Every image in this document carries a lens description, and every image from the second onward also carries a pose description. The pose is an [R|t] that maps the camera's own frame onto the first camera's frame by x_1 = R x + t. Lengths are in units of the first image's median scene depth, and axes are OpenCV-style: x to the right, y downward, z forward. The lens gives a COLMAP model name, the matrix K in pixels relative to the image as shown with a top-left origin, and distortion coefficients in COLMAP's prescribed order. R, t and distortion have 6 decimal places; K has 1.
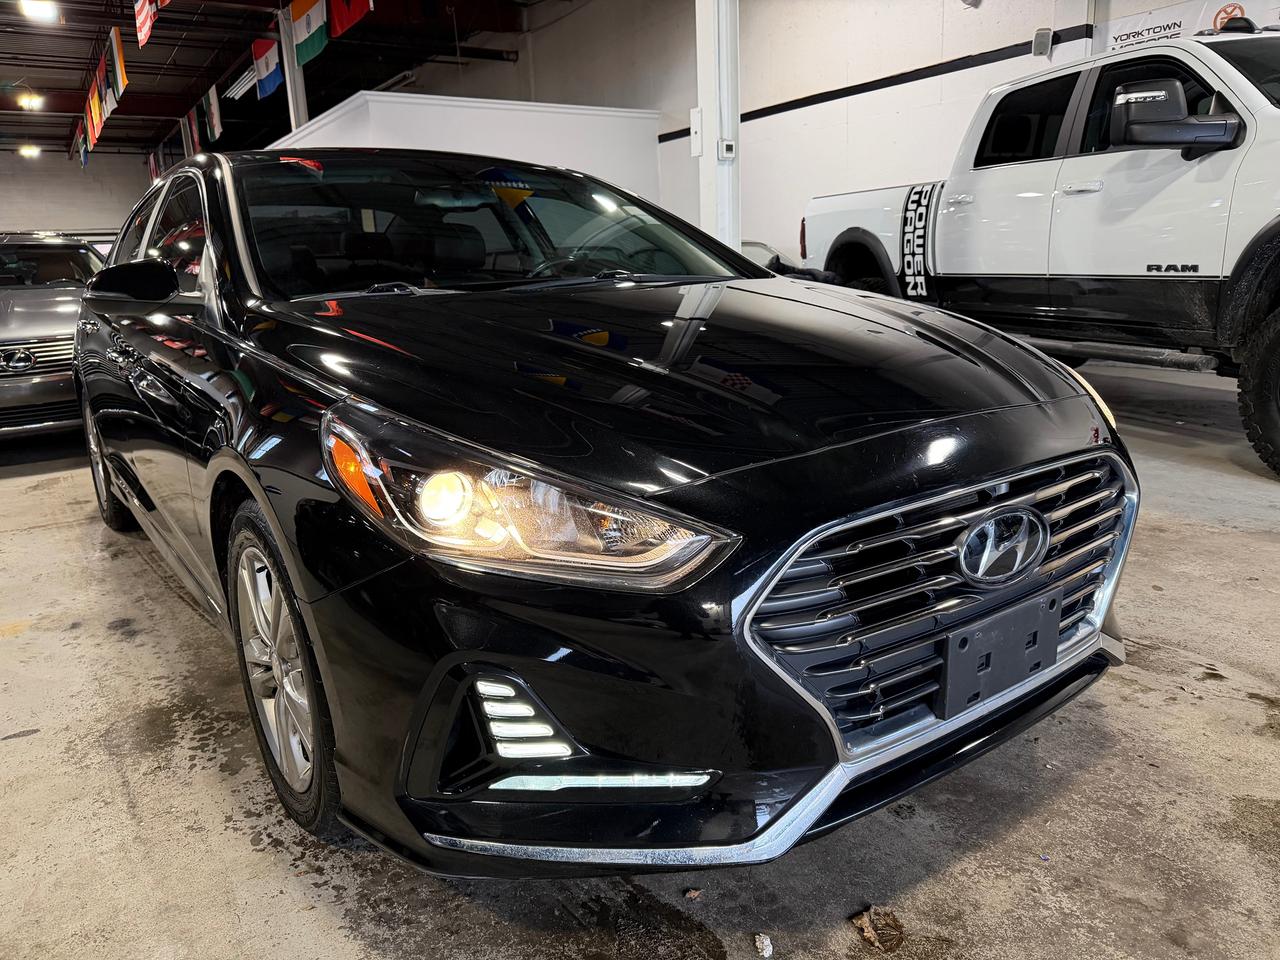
lens RADIAL K [[914.2, 0, 641.1], [0, 914.2, 499.7], [0, 0, 1]] dist [0.000076, -0.036501]
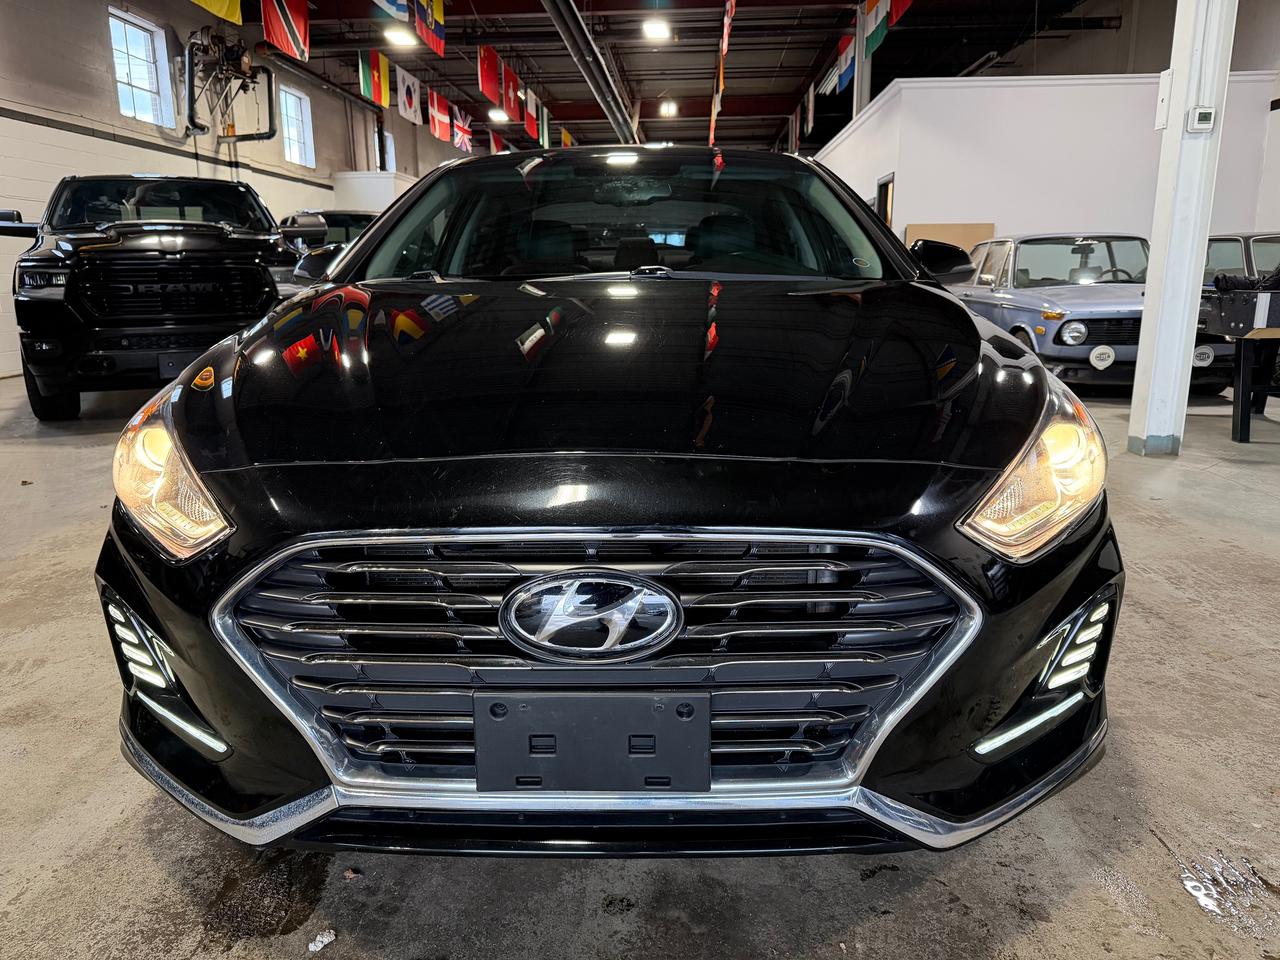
lens RADIAL K [[911.9, 0, 628.1], [0, 911.9, 472.1], [0, 0, 1]] dist [0.062640, -0.104759]
pose [[0.785580, 0.158749, -0.598049, 0.117531], [-0.168304, 0.984909, 0.040360, -0.015279], [0.595430, 0.068948, 0.800443, 0.045600]]
